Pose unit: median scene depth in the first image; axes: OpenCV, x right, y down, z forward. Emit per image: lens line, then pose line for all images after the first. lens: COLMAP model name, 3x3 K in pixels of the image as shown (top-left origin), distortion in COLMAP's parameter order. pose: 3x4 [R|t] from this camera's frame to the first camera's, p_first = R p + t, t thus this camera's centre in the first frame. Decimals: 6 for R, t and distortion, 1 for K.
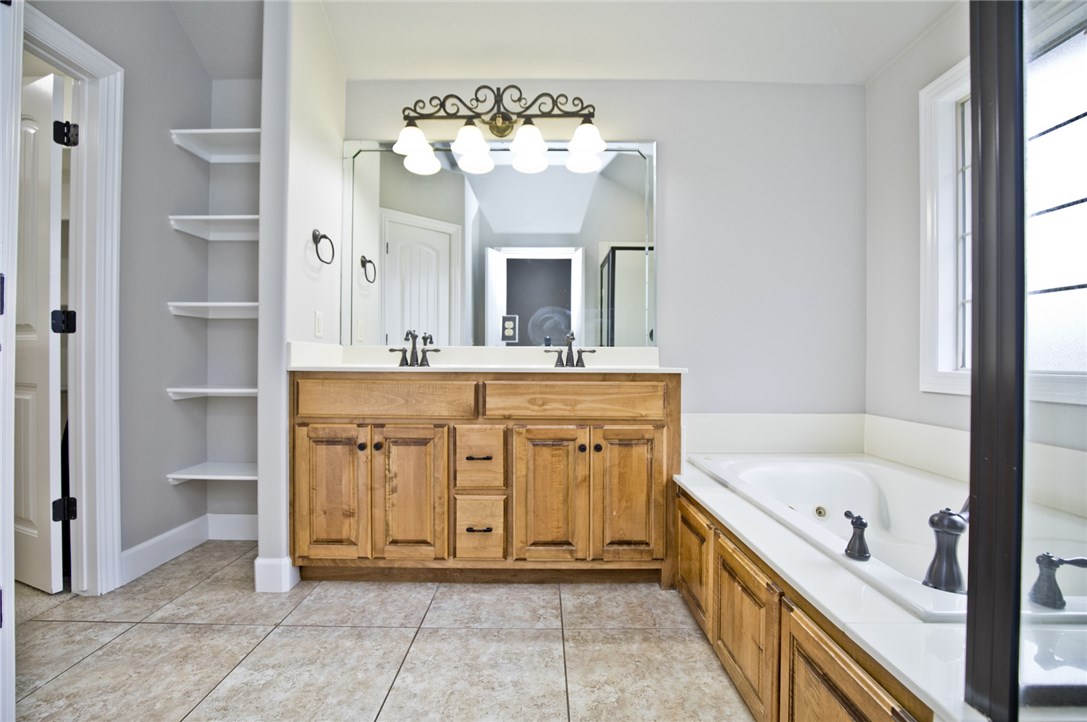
lens RADIAL K [[502.1, 0, 543.5], [0, 502.1, 363.5], [0, 0, 1]] dist [-0.031595, 0.003236]
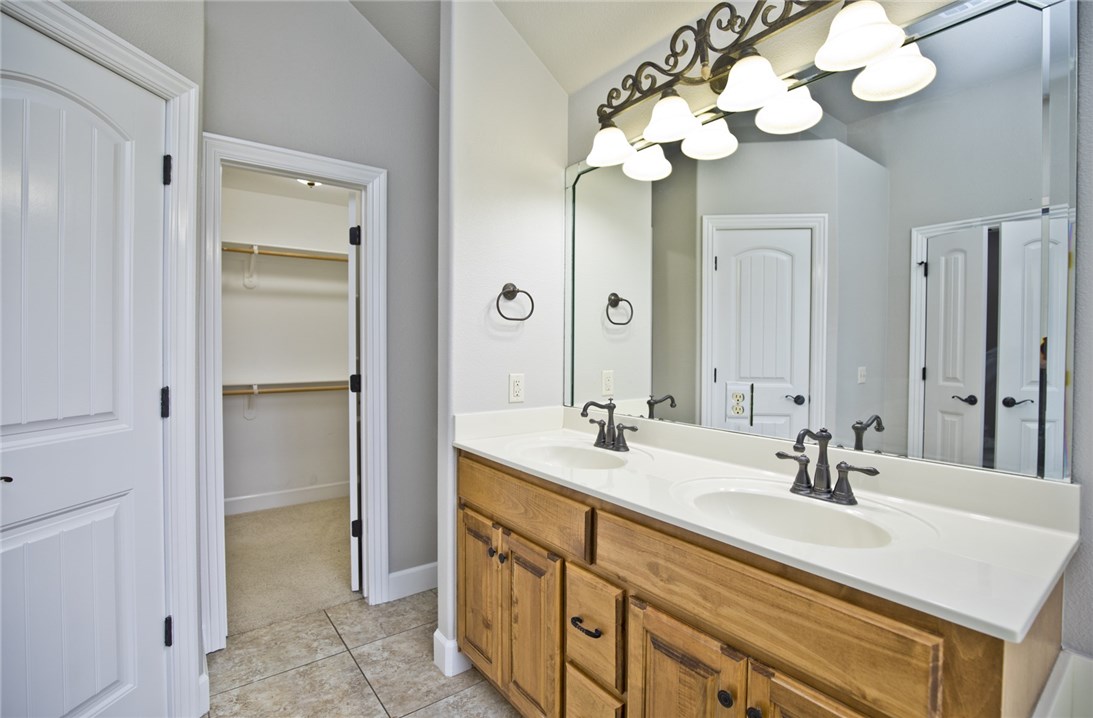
lens RADIAL K [[504.9, 0, 551.6], [0, 504.9, 357.1], [0, 0, 1]] dist [-0.031595, 0.003236]
pose [[0.610841, 0.015435, -0.791603, 0.347415], [-0.009545, 0.999881, 0.012130, -0.165709], [0.791696, 0.000146, 0.610915, 0.564036]]
